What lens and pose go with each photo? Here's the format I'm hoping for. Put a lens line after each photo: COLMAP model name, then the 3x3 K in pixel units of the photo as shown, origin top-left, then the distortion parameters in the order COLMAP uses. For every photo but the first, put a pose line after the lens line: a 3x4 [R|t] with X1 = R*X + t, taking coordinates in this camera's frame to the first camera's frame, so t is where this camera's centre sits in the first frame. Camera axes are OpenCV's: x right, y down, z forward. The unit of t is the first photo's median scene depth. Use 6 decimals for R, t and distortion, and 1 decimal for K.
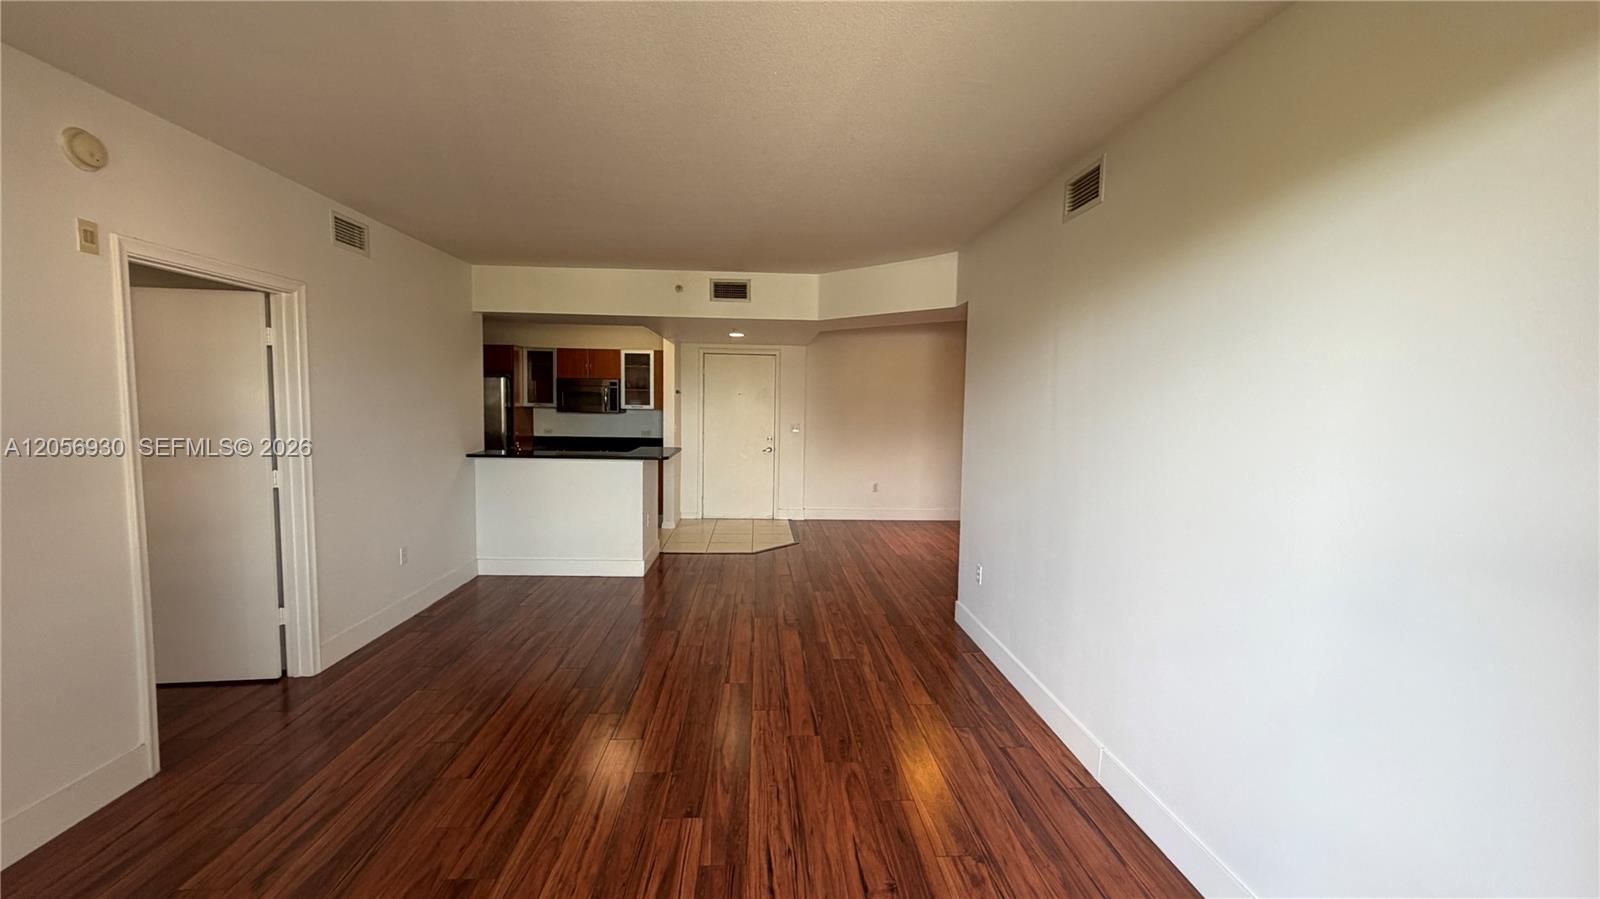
lens RADIAL K [[635.9, 0, 795.2], [0, 635.9, 442.2], [0, 0, 1]] dist [0.002035, -0.001887]
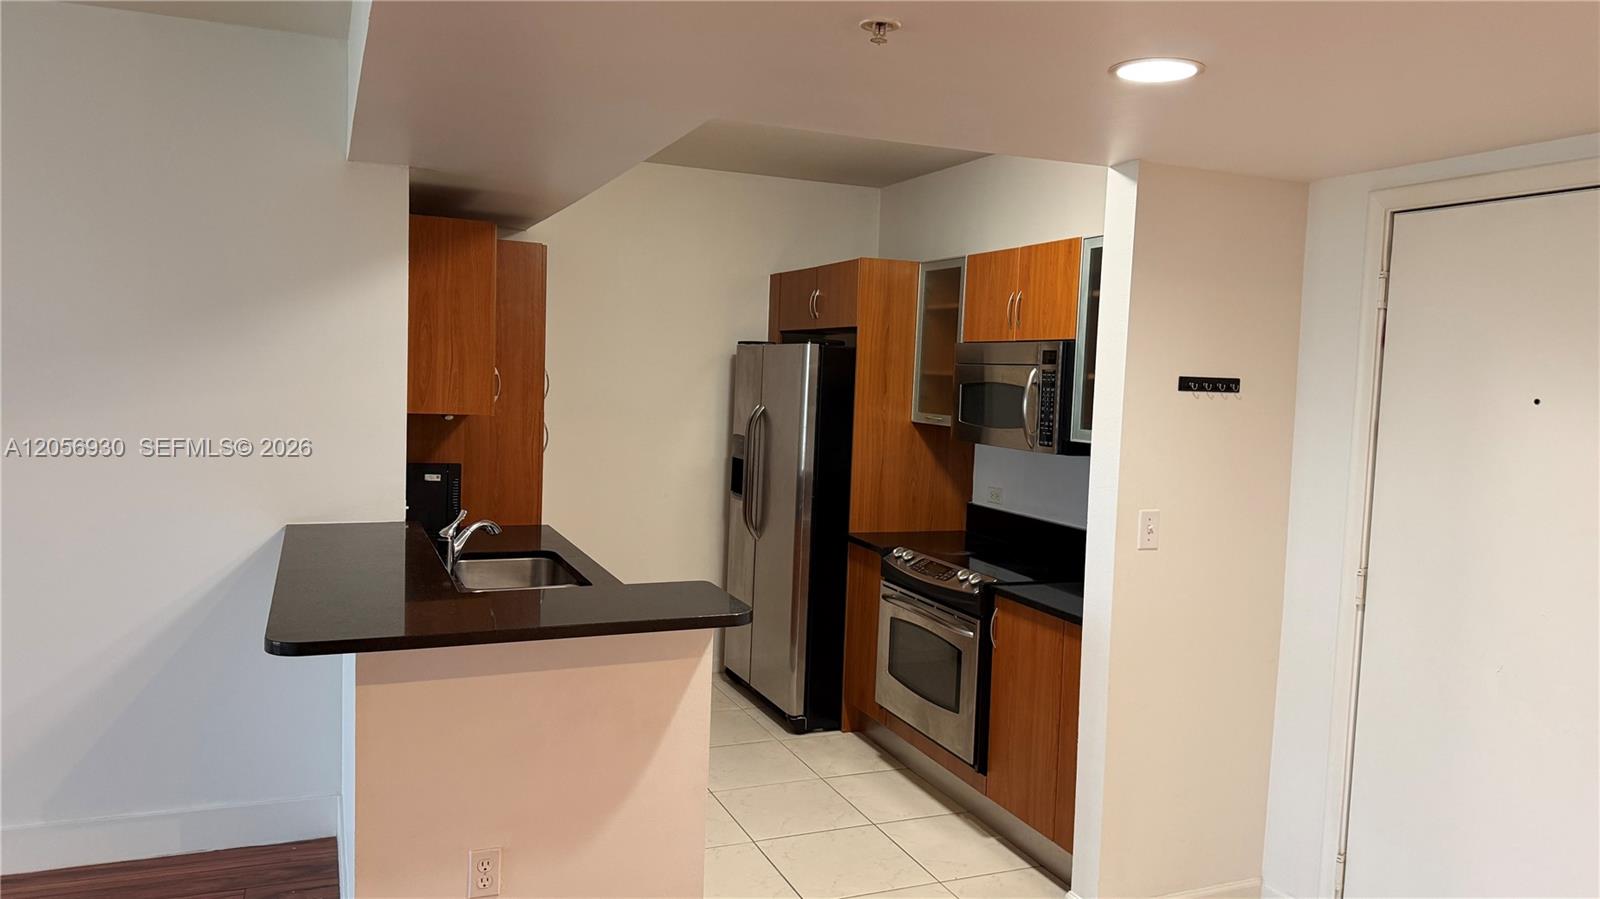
lens RADIAL K [[1111.0, 0, 802.6], [0, 1111.0, 448.2], [0, 0, 1]] dist [0.064380, -0.075949]
pose [[0.339327, 0.057648, -0.938900, 0.245376], [-0.093758, 0.995223, 0.027221, -0.077895], [0.935984, 0.078793, 0.343111, 1.064666]]
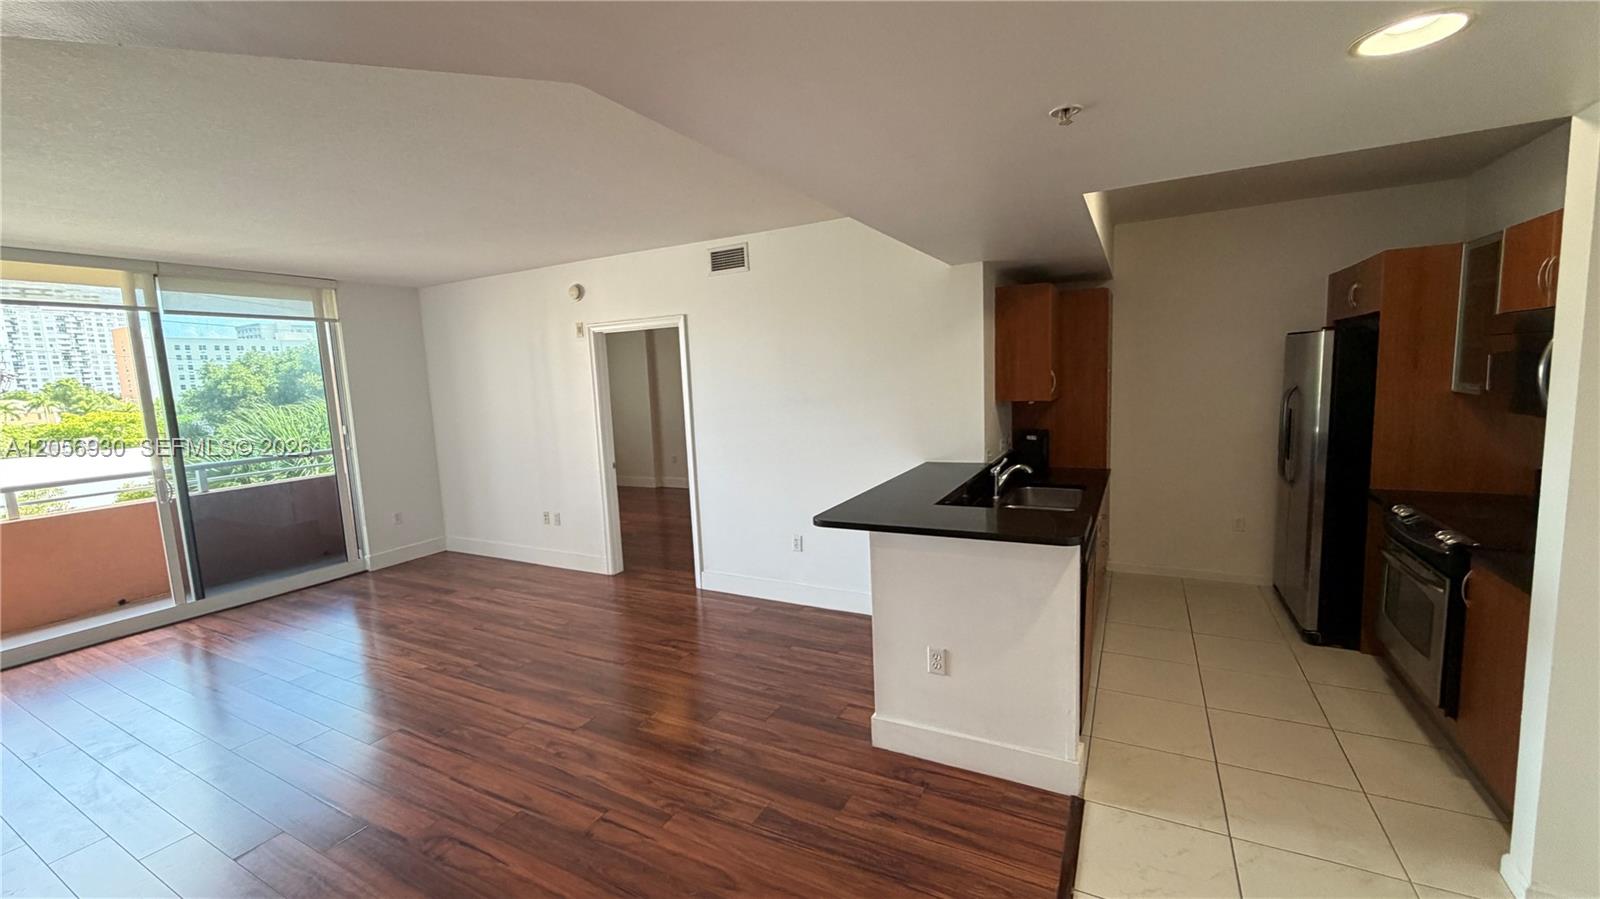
lens RADIAL K [[635.9, 0, 792.7], [0, 635.9, 450.7], [0, 0, 1]] dist [0.002035, -0.001887]
pose [[-0.523541, 0.106077, -0.845371, 0.213669], [-0.021081, 0.990303, 0.137319, -0.097467], [0.851740, 0.089713, -0.516228, 1.267080]]
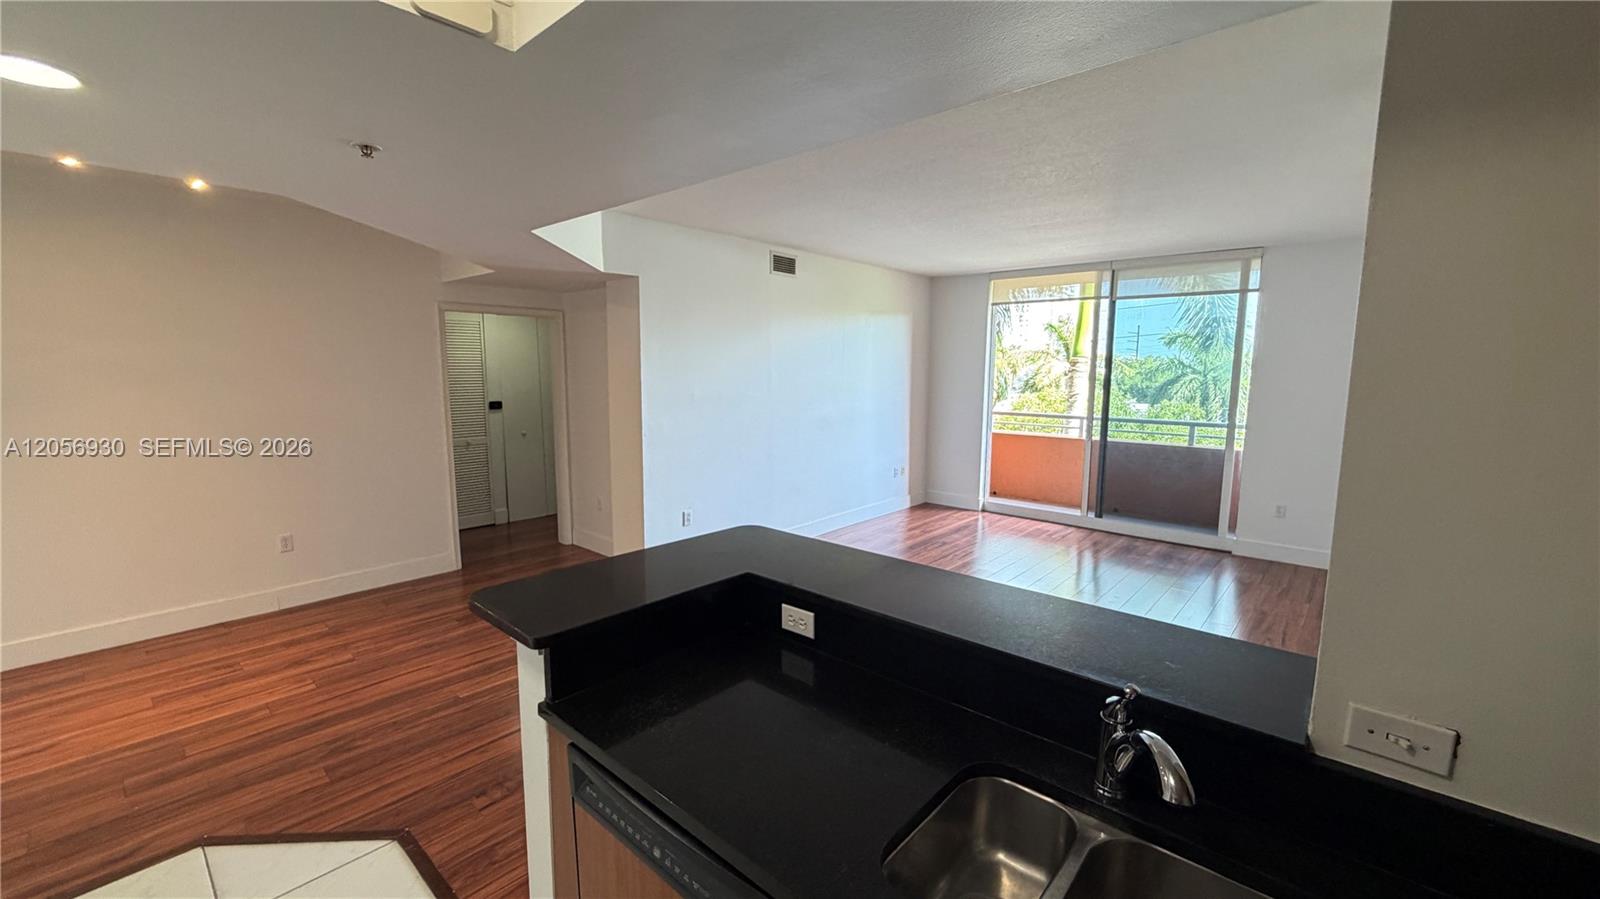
lens RADIAL K [[635.9, 0, 796.5], [0, 635.9, 453.9], [0, 0, 1]] dist [0.002035, -0.001887]
pose [[-0.703805, -0.122491, 0.699754, -0.539468], [0.026135, 0.979891, 0.197815, -0.115618], [-0.709913, 0.157511, -0.686450, 1.304879]]
